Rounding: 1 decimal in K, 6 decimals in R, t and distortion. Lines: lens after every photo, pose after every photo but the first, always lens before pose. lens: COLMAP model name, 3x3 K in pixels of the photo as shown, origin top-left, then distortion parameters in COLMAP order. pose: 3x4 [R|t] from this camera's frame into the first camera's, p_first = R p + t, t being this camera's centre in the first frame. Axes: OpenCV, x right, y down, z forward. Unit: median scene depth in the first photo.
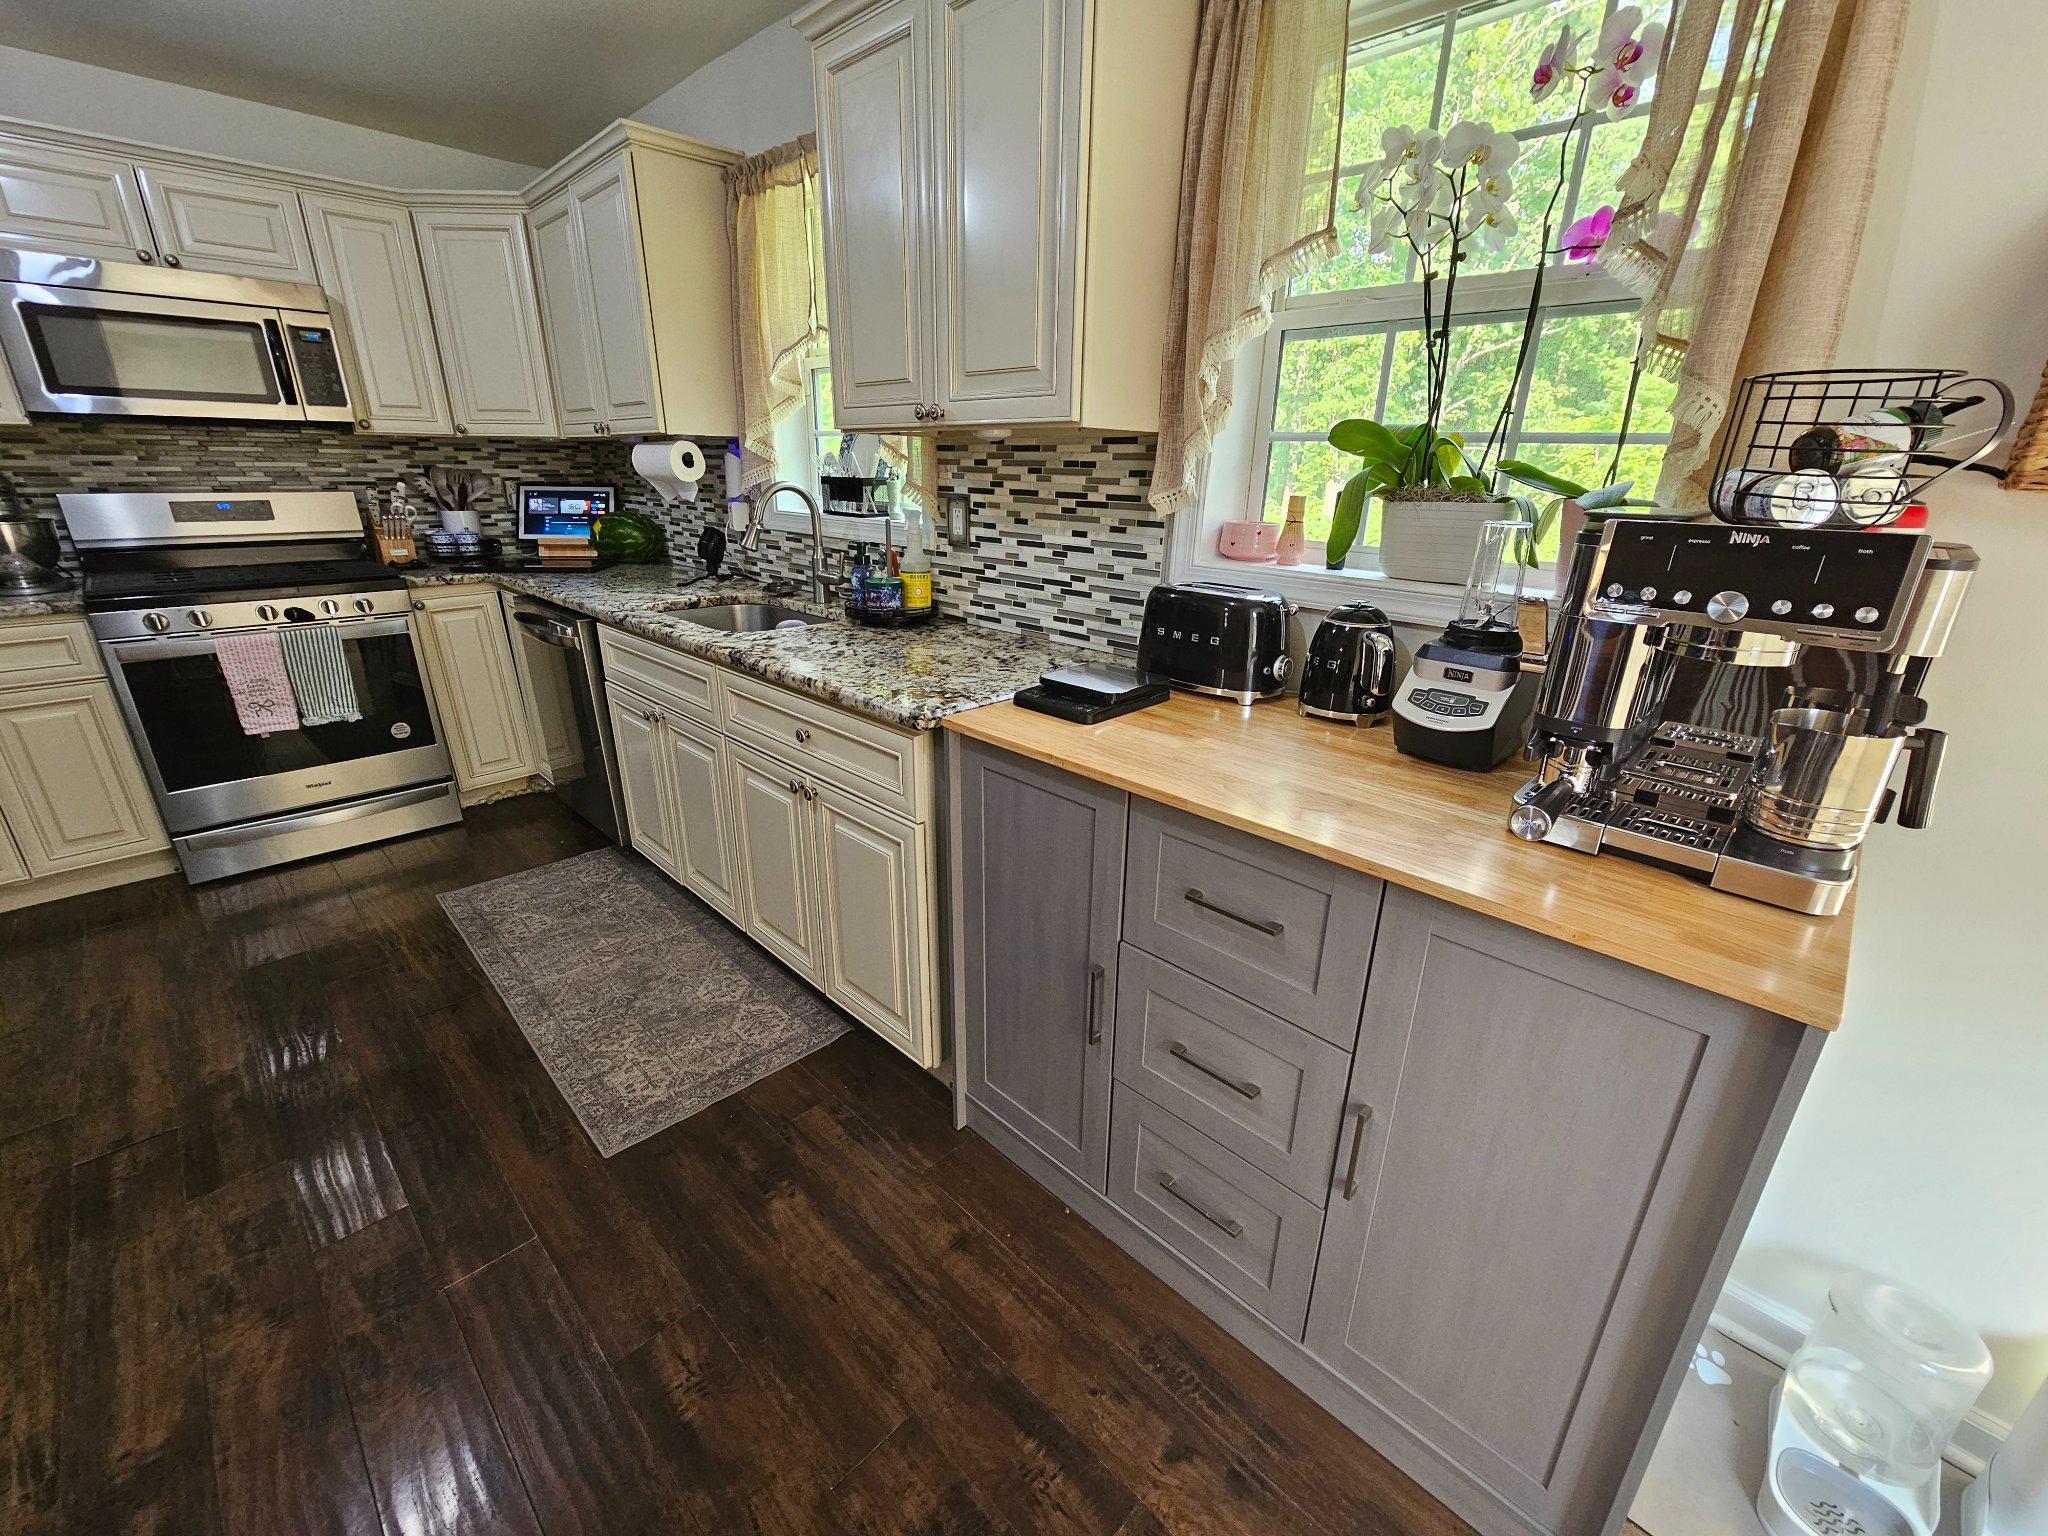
lens RADIAL K [[841.5, 0, 1031.0], [0, 841.5, 771.7], [0, 0, 1]] dist [-0.001744, 0.000038]
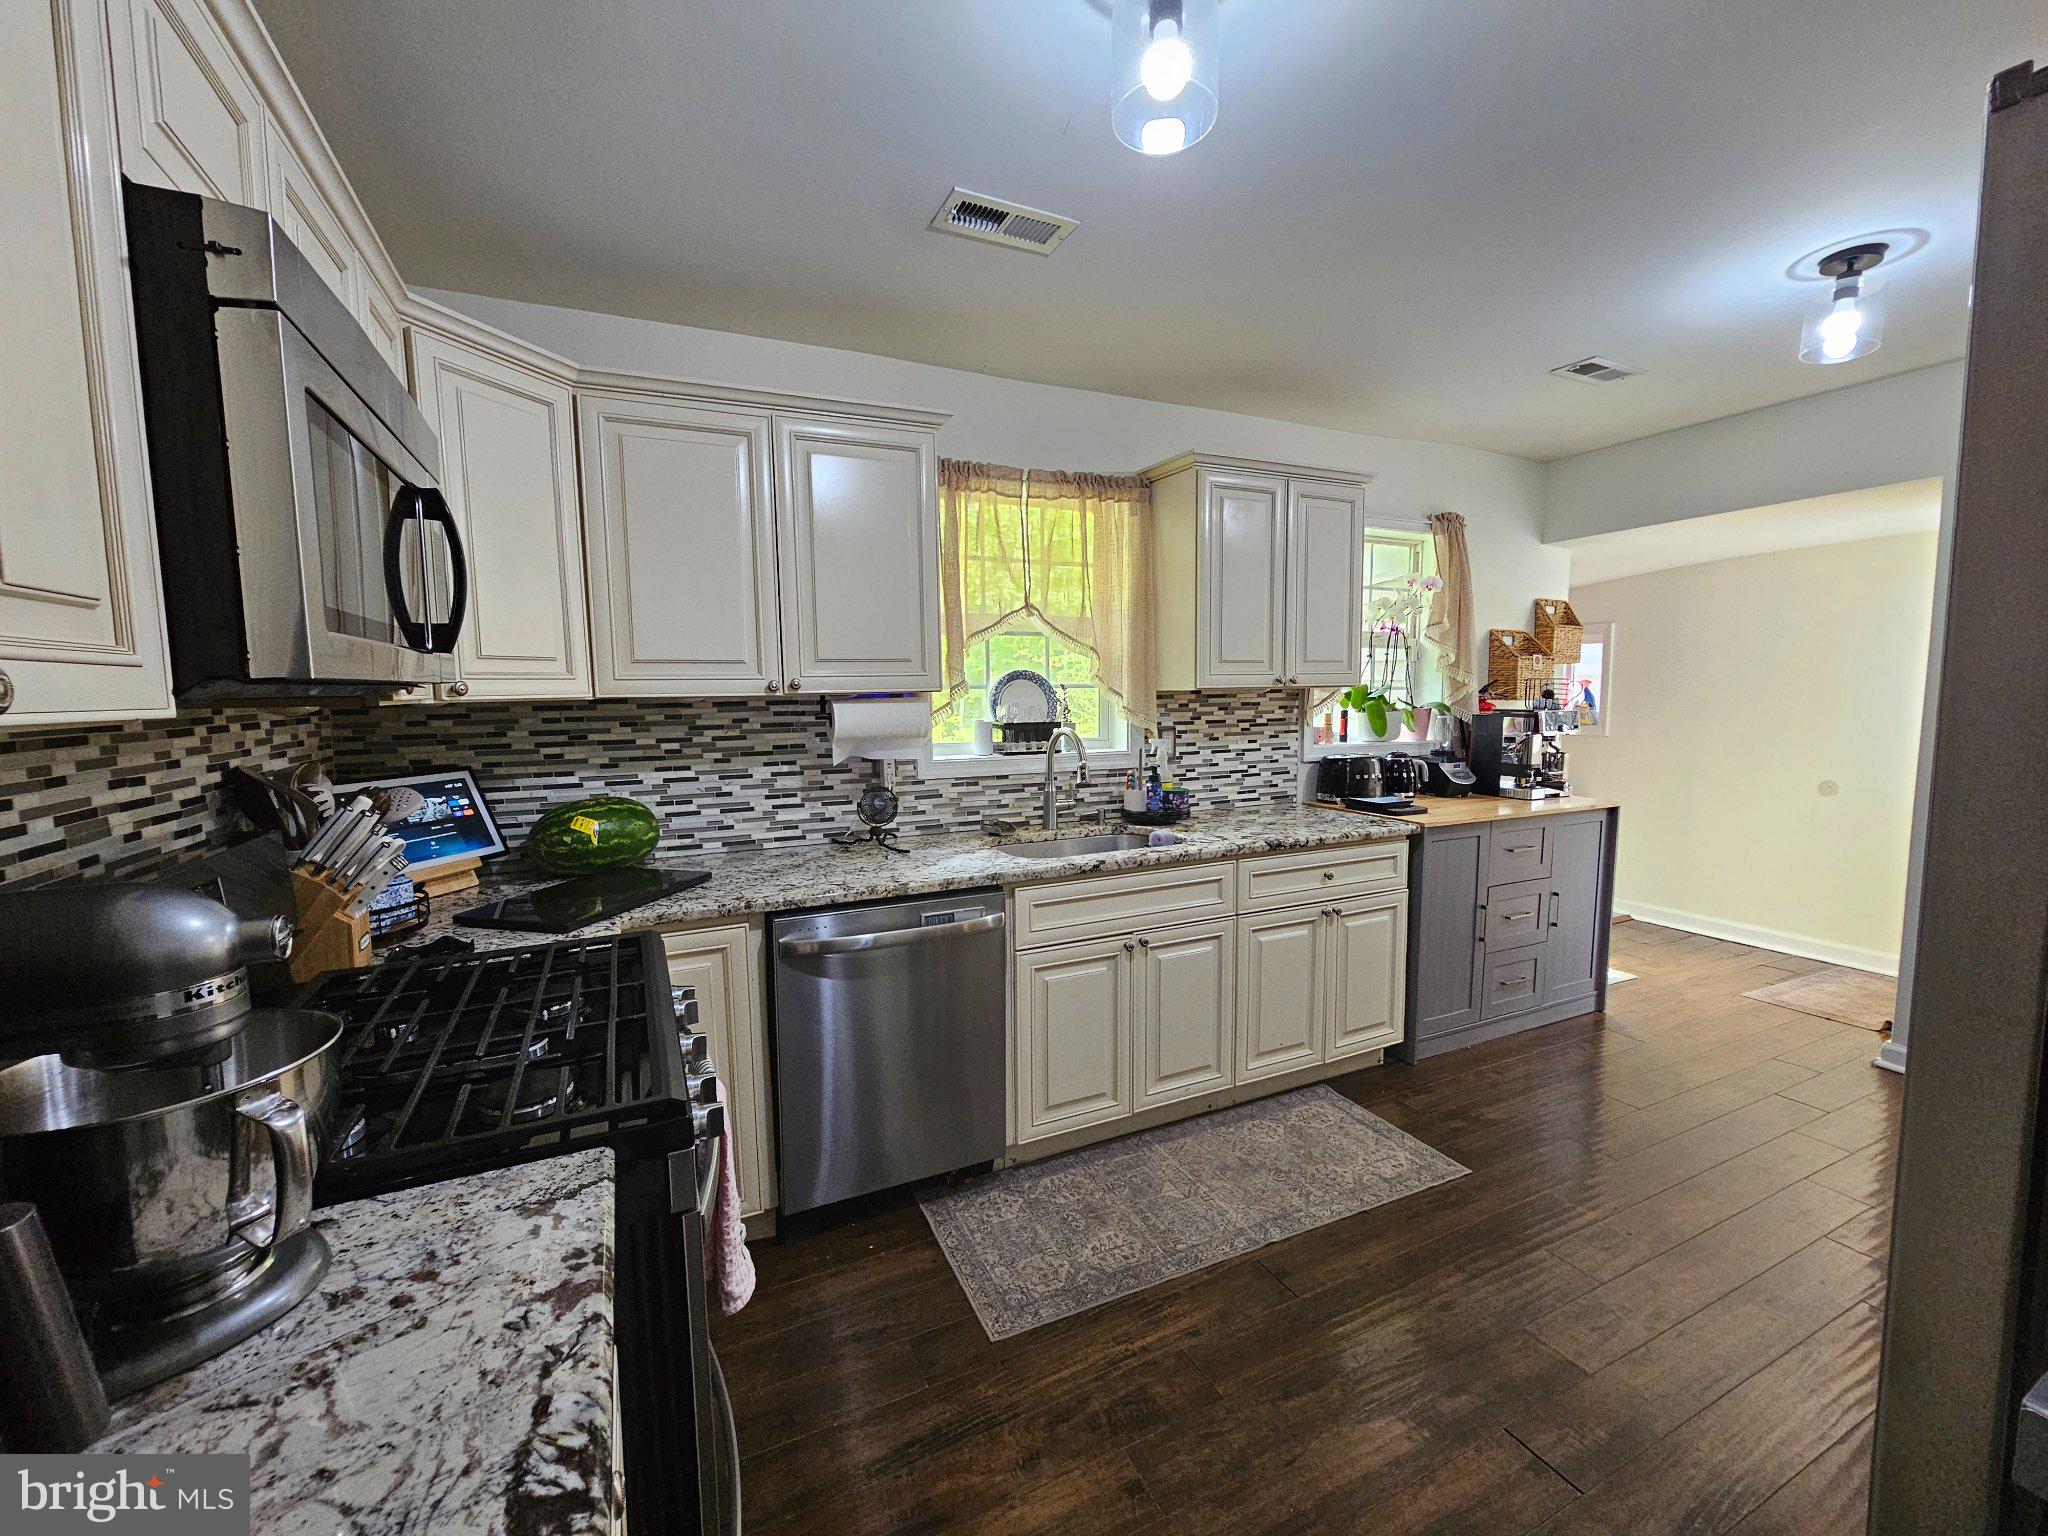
lens RADIAL K [[841.5, 0, 1031.0], [0, 841.5, 771.7], [0, 0, 1]] dist [-0.001744, 0.000038]
pose [[0.339007, -0.115380, 0.933682, -1.568216], [0.337902, 0.941160, -0.006383, -0.331724], [-0.878007, 0.317657, 0.358047, 0.719409]]
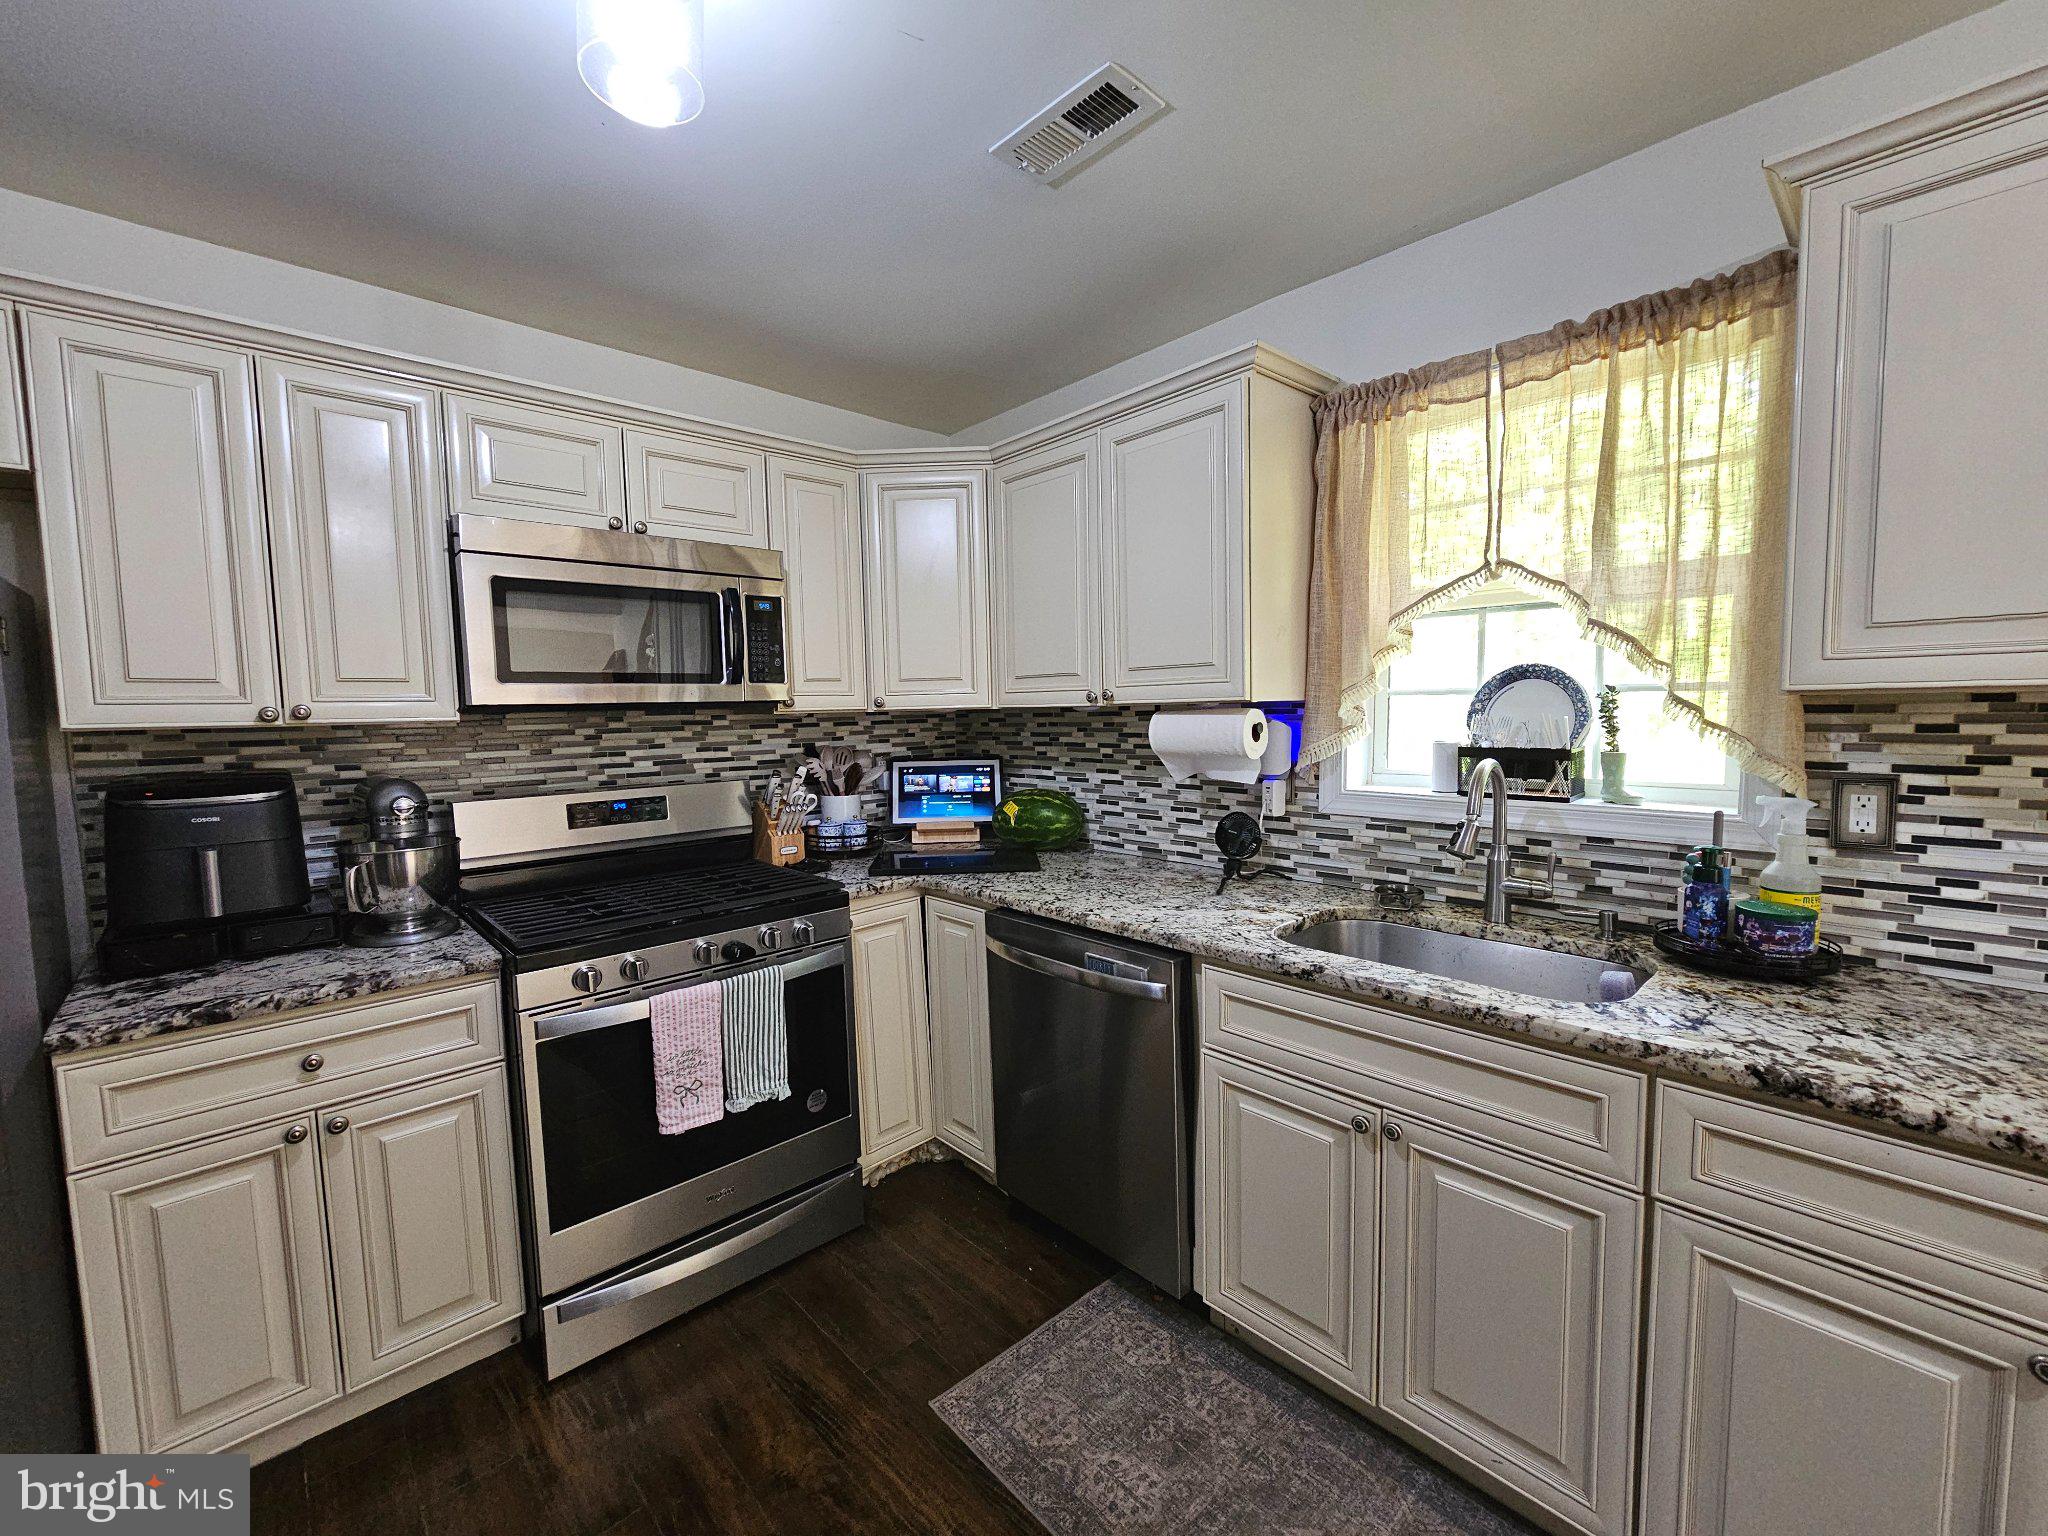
lens RADIAL K [[841.5, 0, 1031.0], [0, 841.5, 771.7], [0, 0, 1]] dist [-0.001744, 0.000038]
pose [[0.998280, -0.033630, -0.048014, -0.718701], [0.019533, 0.963095, -0.268452, -0.170280], [0.055270, 0.267052, 0.962096, 0.334851]]
